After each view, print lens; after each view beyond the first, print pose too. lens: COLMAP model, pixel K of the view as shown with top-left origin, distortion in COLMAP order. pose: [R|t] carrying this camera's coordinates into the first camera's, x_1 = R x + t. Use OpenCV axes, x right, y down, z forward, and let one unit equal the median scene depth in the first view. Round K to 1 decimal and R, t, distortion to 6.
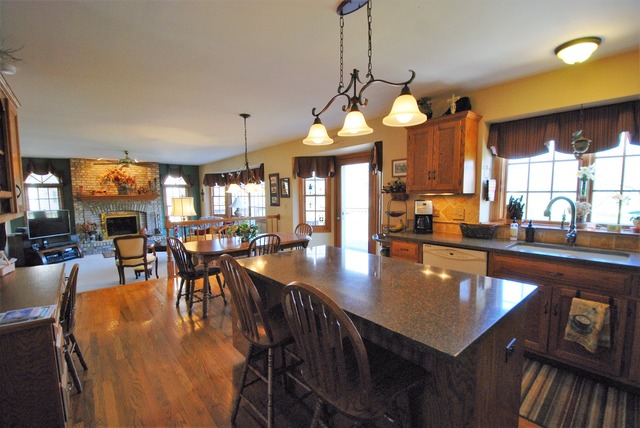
lens RADIAL K [[282.4, 0, 320.2], [0, 282.4, 224.6], [0, 0, 1]] dist [0.001695, -0.014154]
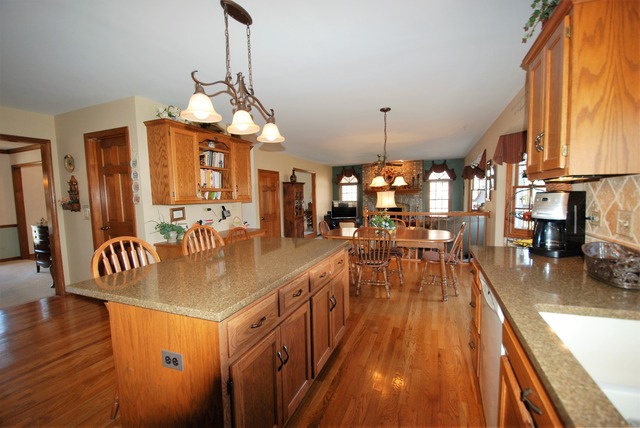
lens RADIAL K [[282.4, 0, 320.2], [0, 282.4, 224.6], [0, 0, 1]] dist [0.001695, -0.014154]
pose [[0.452504, 0.096075, -0.886572, 0.275094], [-0.081923, 0.994454, 0.065953, -0.009544], [0.887991, 0.042786, 0.457865, 0.164997]]
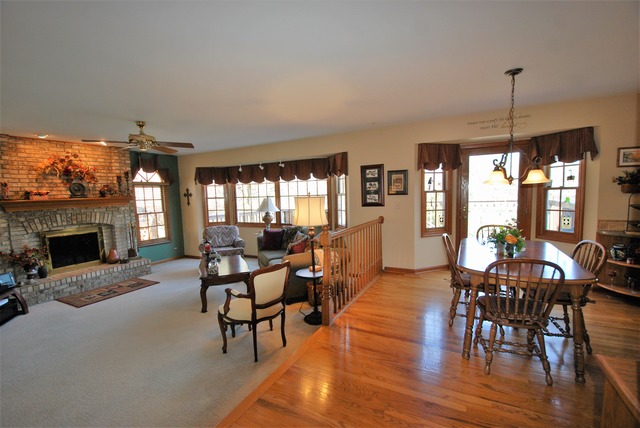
lens RADIAL K [[282.4, 0, 320.2], [0, 282.4, 224.6], [0, 0, 1]] dist [0.001695, -0.014154]
pose [[0.929186, -0.055992, 0.365348, -0.455260], [0.058233, 0.998291, 0.004892, -0.021713], [-0.364997, 0.016730, 0.930858, 0.254733]]
